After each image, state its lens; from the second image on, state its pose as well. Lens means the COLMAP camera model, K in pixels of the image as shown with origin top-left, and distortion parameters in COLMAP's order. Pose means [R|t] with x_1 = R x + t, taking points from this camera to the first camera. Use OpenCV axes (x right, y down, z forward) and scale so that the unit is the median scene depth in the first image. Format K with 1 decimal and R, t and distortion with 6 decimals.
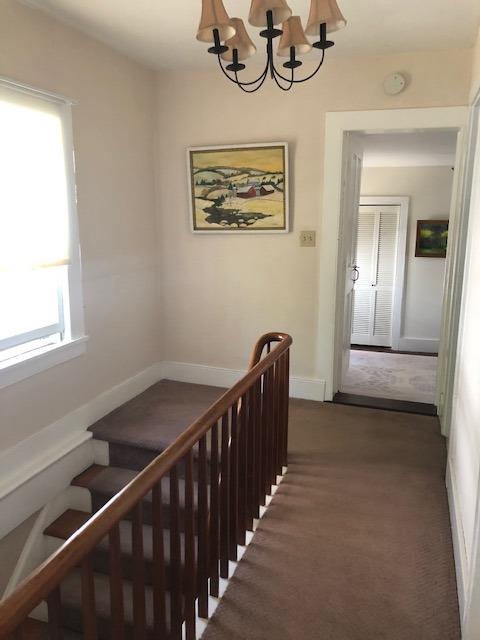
lens RADIAL K [[528.3, 0, 238.9], [0, 528.3, 321.4], [0, 0, 1]] dist [0.010039, 0.002476]
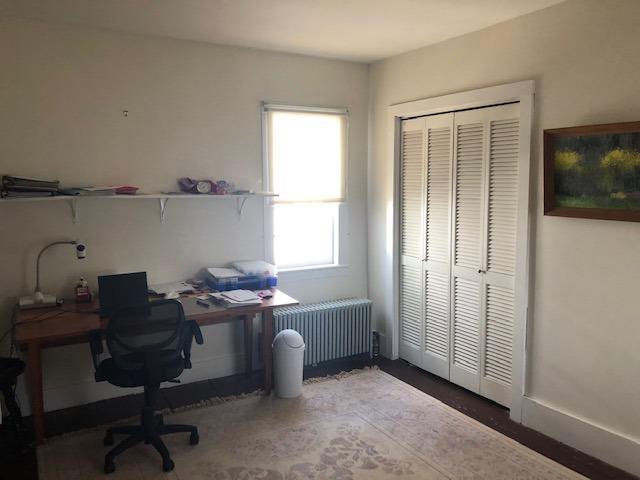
lens RADIAL K [[528.3, 0, 320.4], [0, 528.3, 237.0], [0, 0, 1]] dist [0.010039, 0.002476]
pose [[0.756286, 0.061817, -0.651315, 0.481518], [-0.125978, 0.990656, -0.052257, -0.059168], [0.641998, 0.121573, 0.757006, 0.563130]]
